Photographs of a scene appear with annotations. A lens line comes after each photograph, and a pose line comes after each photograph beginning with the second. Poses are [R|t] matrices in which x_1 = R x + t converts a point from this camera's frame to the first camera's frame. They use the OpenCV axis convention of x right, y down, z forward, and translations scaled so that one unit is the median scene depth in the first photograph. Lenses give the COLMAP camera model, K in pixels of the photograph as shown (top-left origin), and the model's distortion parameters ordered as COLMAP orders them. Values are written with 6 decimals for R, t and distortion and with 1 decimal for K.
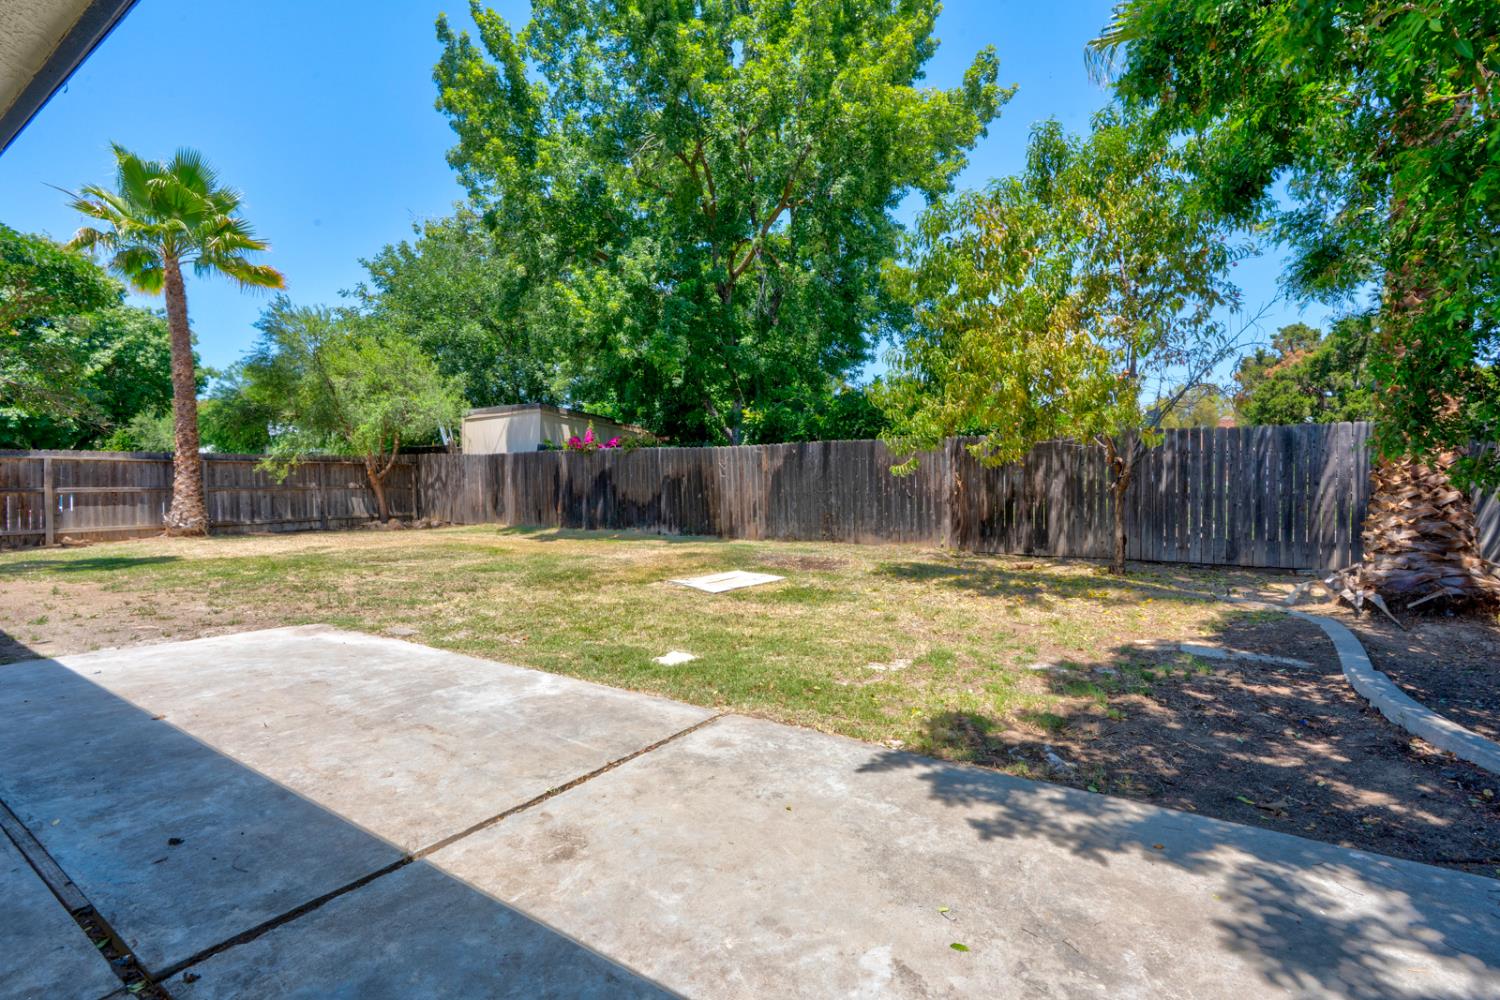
lens RADIAL K [[688.4, 0, 760.2], [0, 688.4, 486.8], [0, 0, 1]] dist [0.000529, 0.000138]
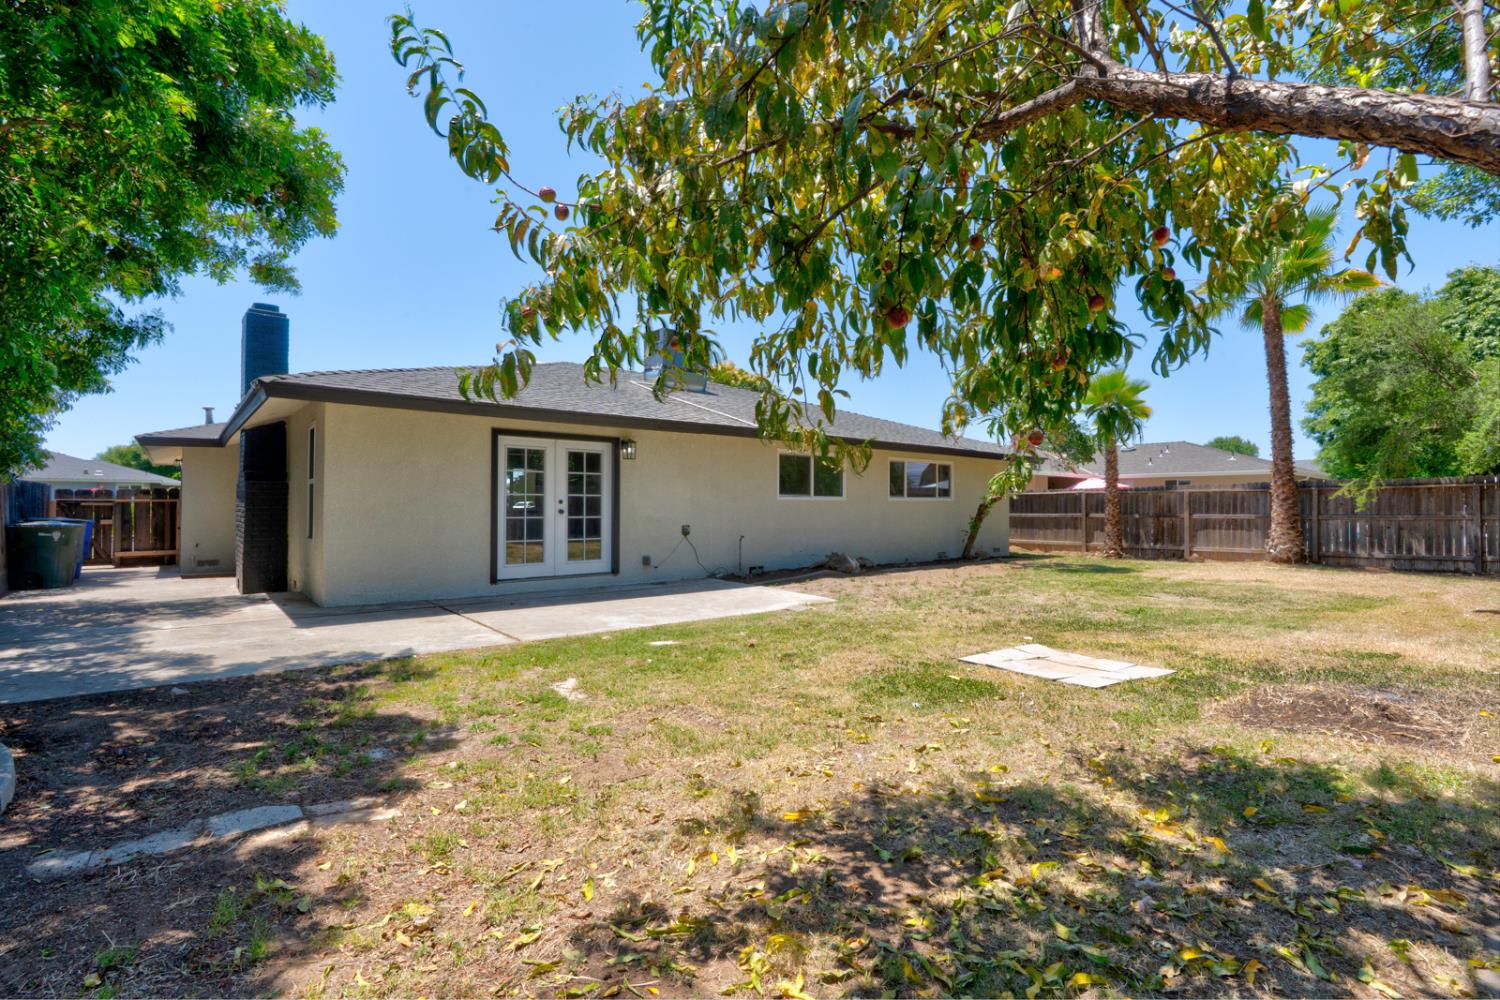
lens RADIAL K [[688.4, 0, 760.2], [0, 688.4, 486.8], [0, 0, 1]] dist [0.000529, 0.000138]
pose [[-0.284171, -0.032905, -0.958209, 0.353802], [-0.010588, 0.999458, -0.031182, -0.001442], [0.958715, 0.001285, -0.284365, 0.510166]]
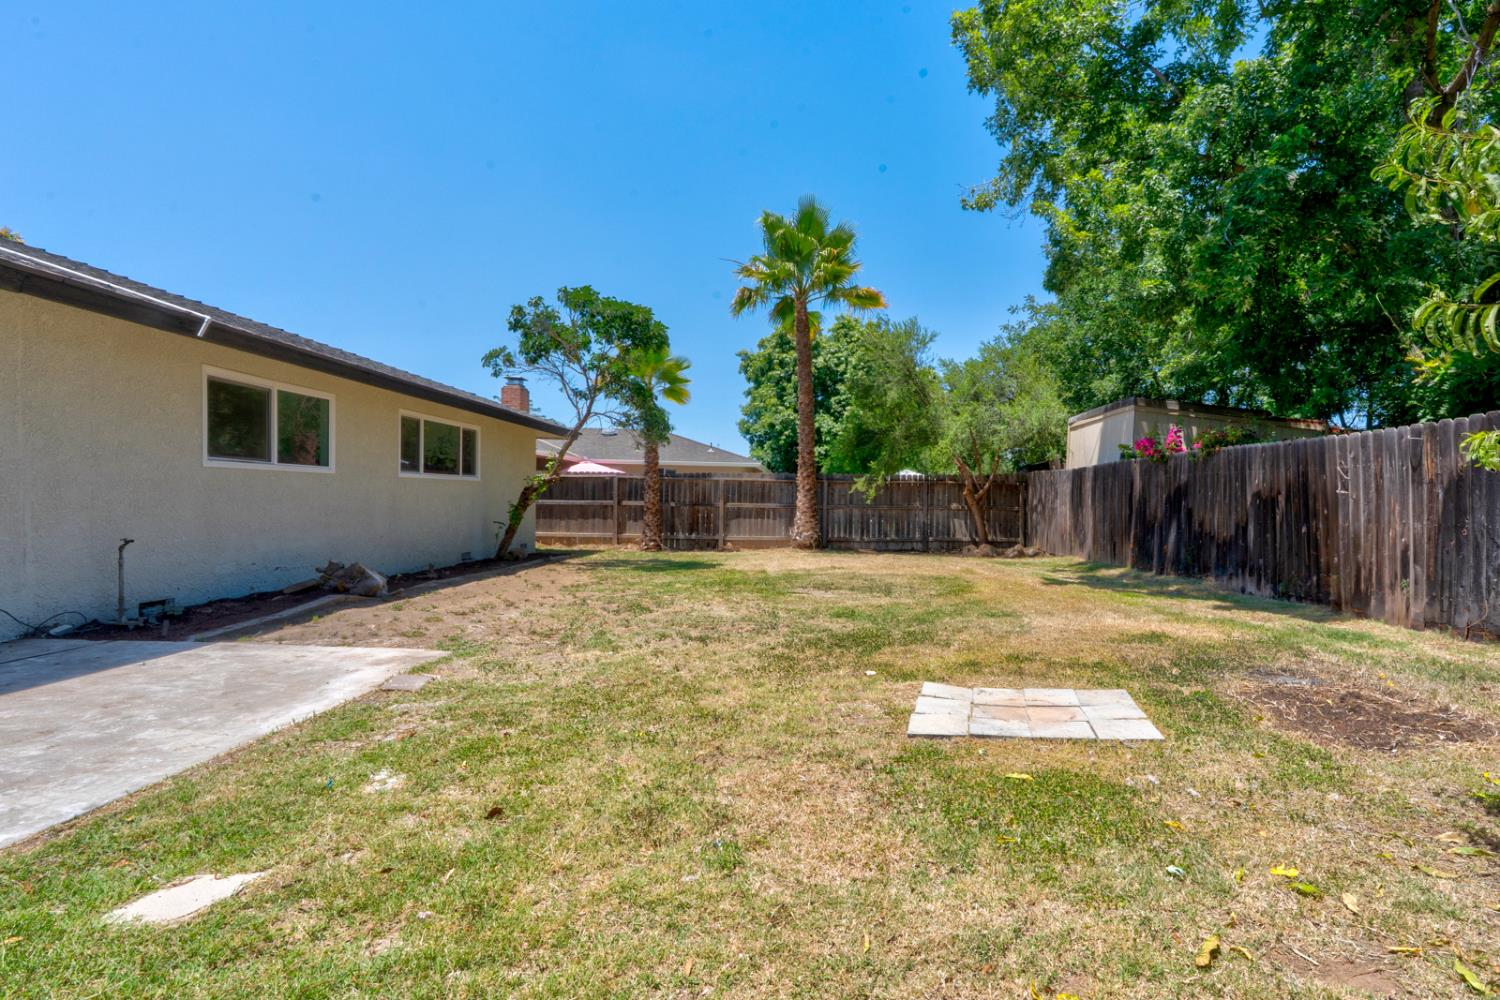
lens RADIAL K [[727.2, 0, 851.3], [0, 727.2, 507.2], [0, 0, 1]] dist [0.000025, 0.000087]
pose [[0.588109, 0.011612, -0.808698, 0.145317], [-0.022703, 0.999740, -0.002155, 0.005447], [0.808463, 0.019627, 0.588220, 0.350393]]
